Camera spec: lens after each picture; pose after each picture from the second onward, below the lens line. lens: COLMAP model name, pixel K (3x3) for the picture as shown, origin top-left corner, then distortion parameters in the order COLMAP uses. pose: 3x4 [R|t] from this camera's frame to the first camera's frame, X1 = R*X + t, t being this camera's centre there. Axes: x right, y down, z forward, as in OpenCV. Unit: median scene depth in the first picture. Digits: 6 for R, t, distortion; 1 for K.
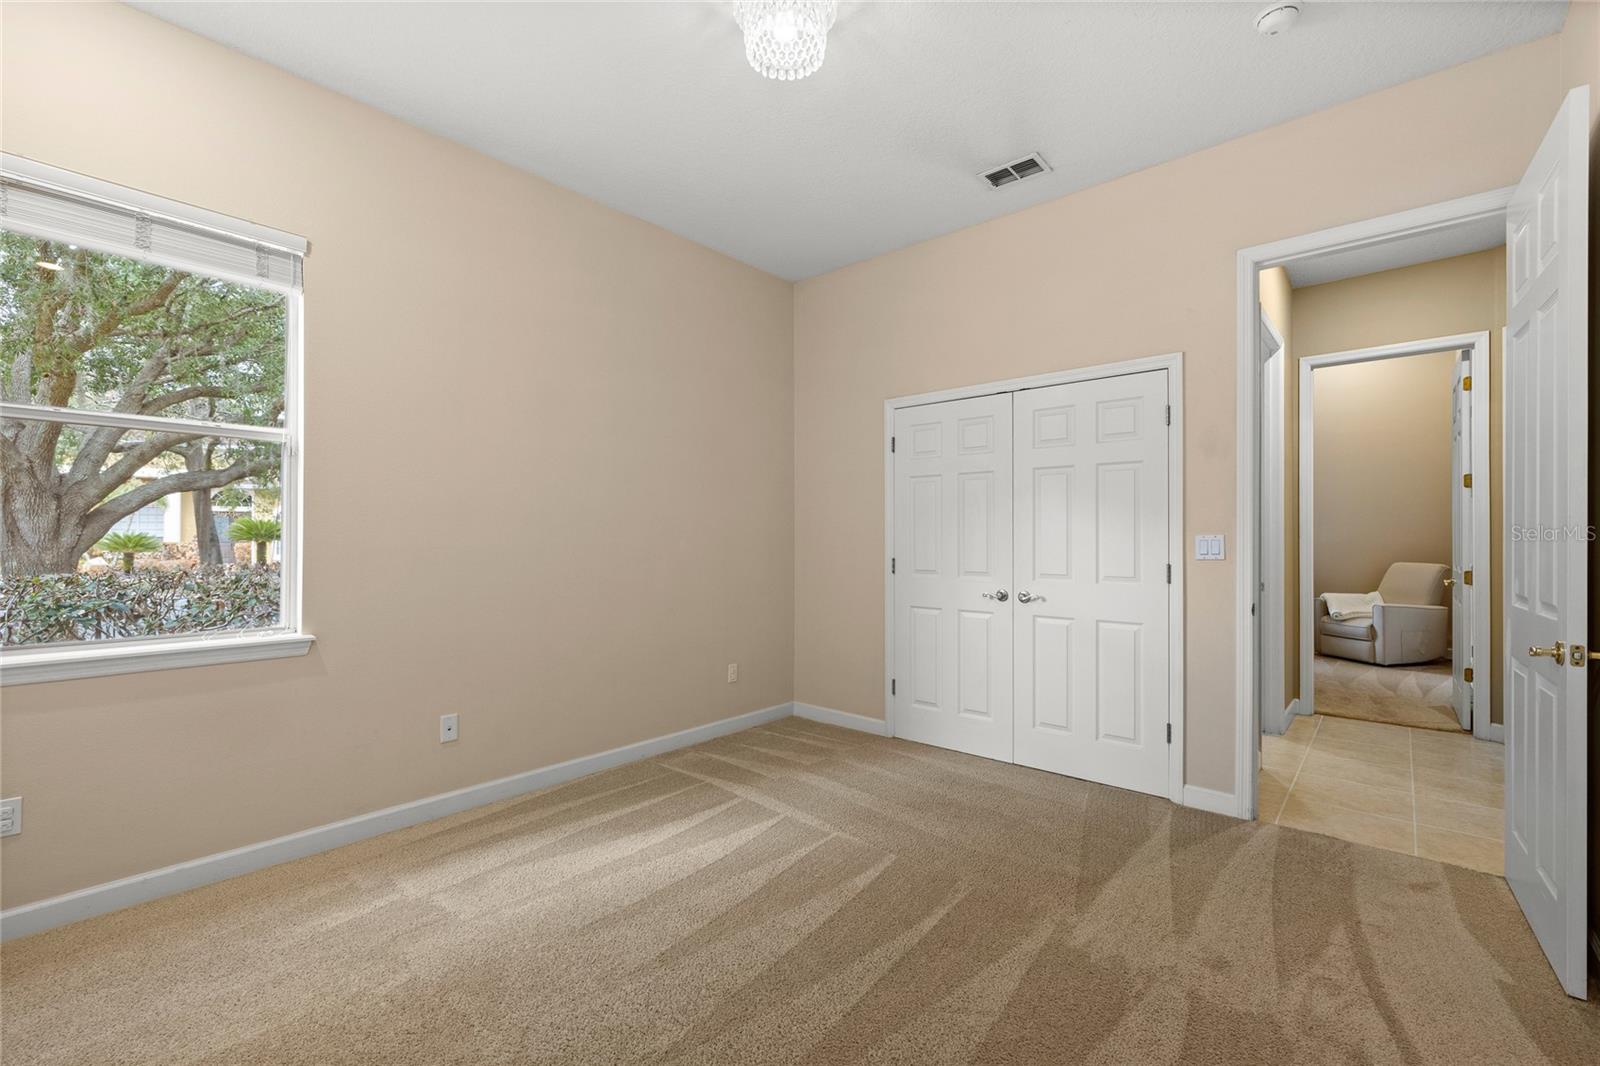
lens RADIAL K [[684.6, 0, 797.4], [0, 684.6, 531.8], [0, 0, 1]] dist [0.004493, 0.000763]
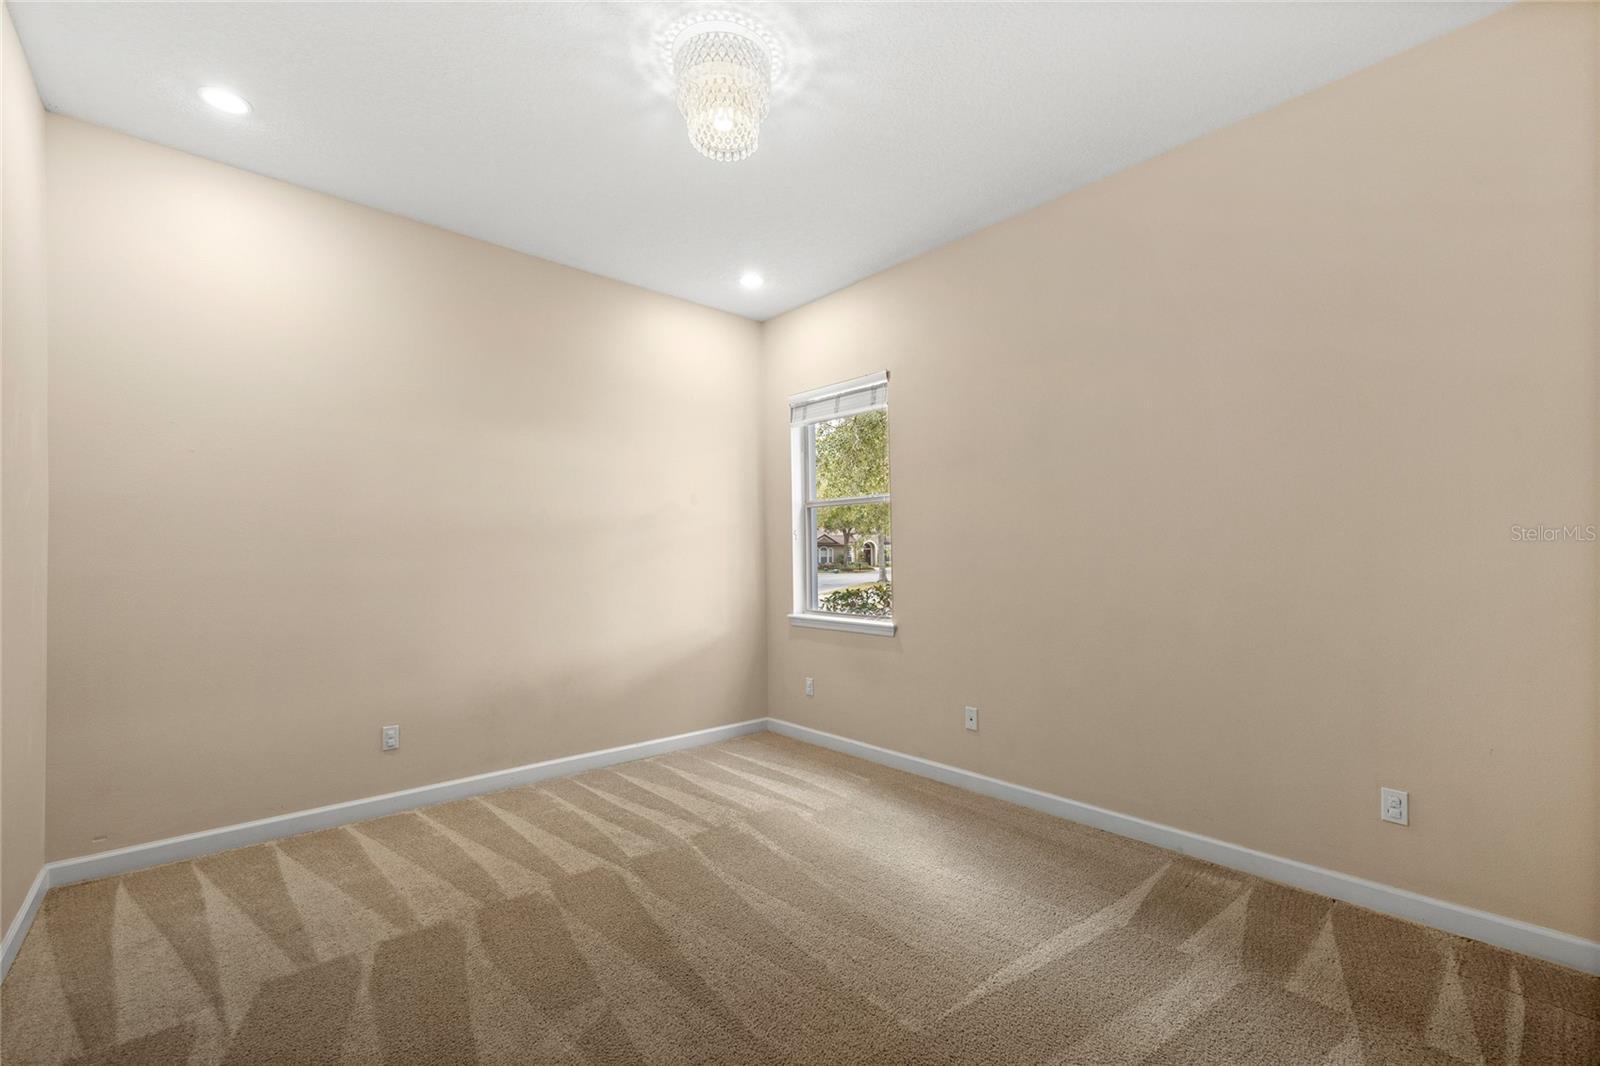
lens RADIAL K [[684.6, 0, 799.9], [0, 684.6, 541.3], [0, 0, 1]] dist [0.004493, 0.000763]
pose [[-0.132827, -0.037473, -0.990431, 0.681091], [0.011144, 0.999165, -0.039298, 0.019168], [0.991077, -0.016258, -0.132298, 0.809020]]
